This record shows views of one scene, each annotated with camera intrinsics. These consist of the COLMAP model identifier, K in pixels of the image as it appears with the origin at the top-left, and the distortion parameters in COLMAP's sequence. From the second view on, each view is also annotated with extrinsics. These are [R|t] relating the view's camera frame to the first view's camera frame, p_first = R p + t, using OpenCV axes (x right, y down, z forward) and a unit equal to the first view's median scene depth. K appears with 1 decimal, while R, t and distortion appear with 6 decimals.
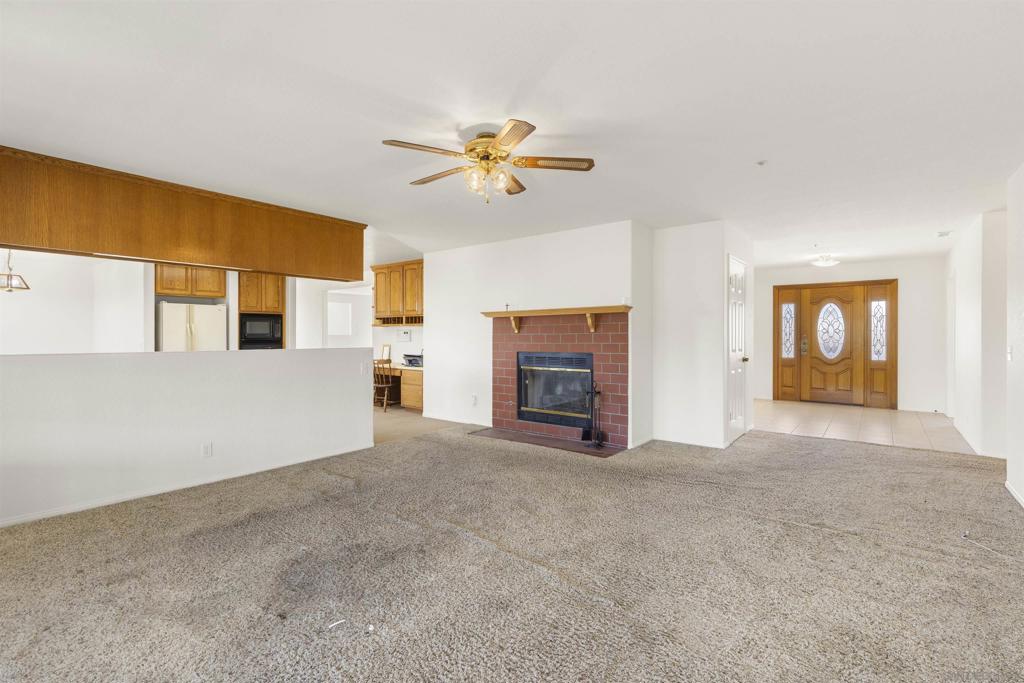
lens RADIAL K [[460.9, 0, 517.3], [0, 460.9, 337.4], [0, 0, 1]] dist [0.008782, -0.000179]
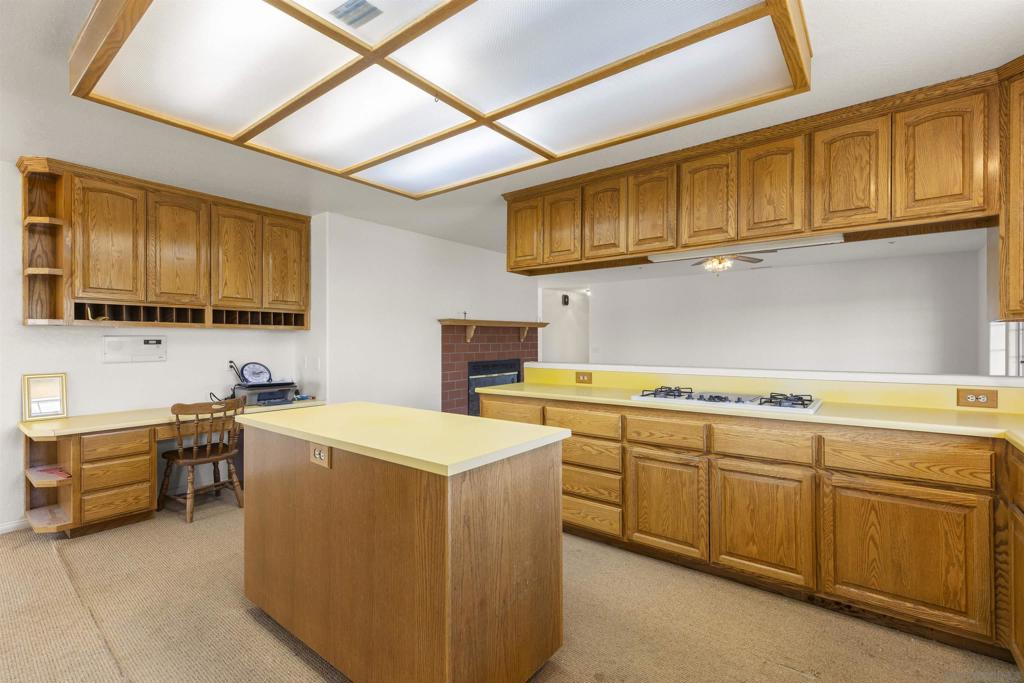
lens RADIAL K [[460.9, 0, 516.8], [0, 460.9, 341.5], [0, 0, 1]] dist [0.008782, -0.000179]
pose [[-0.019795, -0.002502, 0.999801, -1.396870], [0.005446, 0.999982, 0.002610, -0.019107], [-0.999789, 0.005496, -0.019781, 1.300775]]
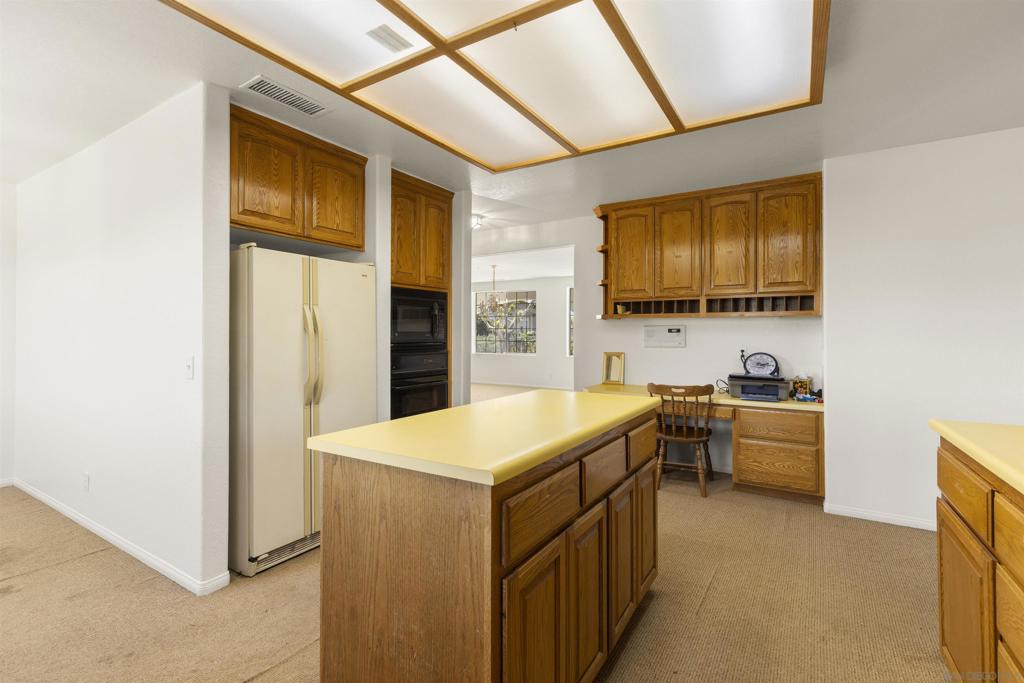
lens RADIAL K [[460.9, 0, 519.5], [0, 460.9, 329.0], [0, 0, 1]] dist [0.008782, -0.000179]
pose [[0.991056, 0.001103, 0.133443, -0.986656], [0.000925, 0.999885, -0.015132, -0.008009], [-0.133444, 0.015120, 0.990941, 0.998893]]
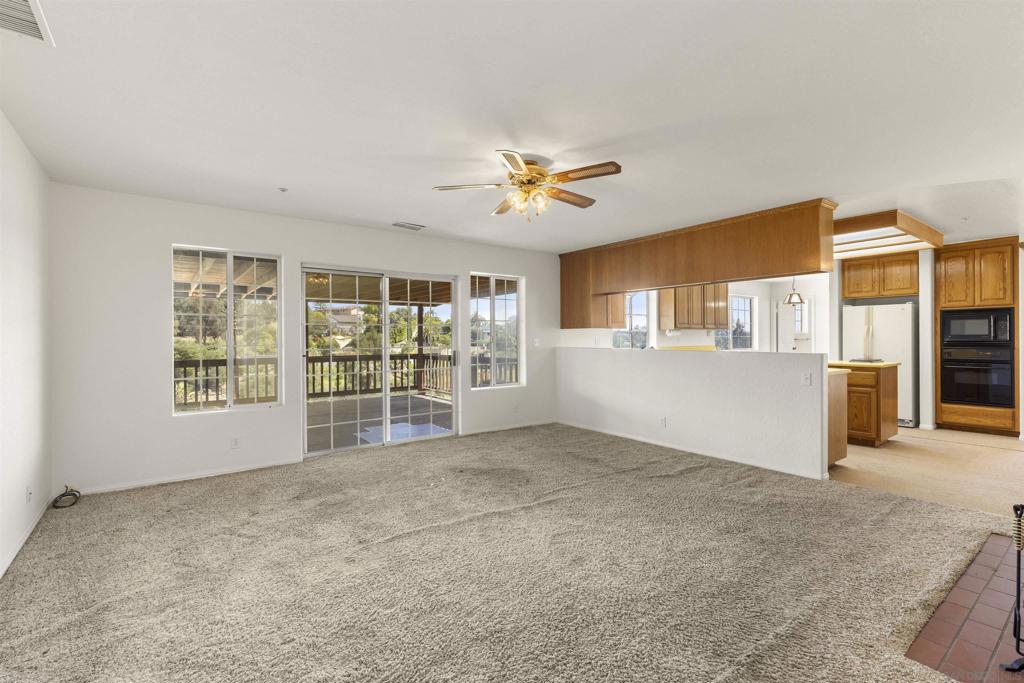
lens RADIAL K [[460.9, 0, 516.3], [0, 460.9, 334.8], [0, 0, 1]] dist [0.008782, -0.000179]
pose [[-0.245548, -0.005040, -0.969371, 0.726251], [-0.001678, 0.999987, -0.004774, -0.006060], [0.969383, 0.000454, -0.245553, 0.870855]]
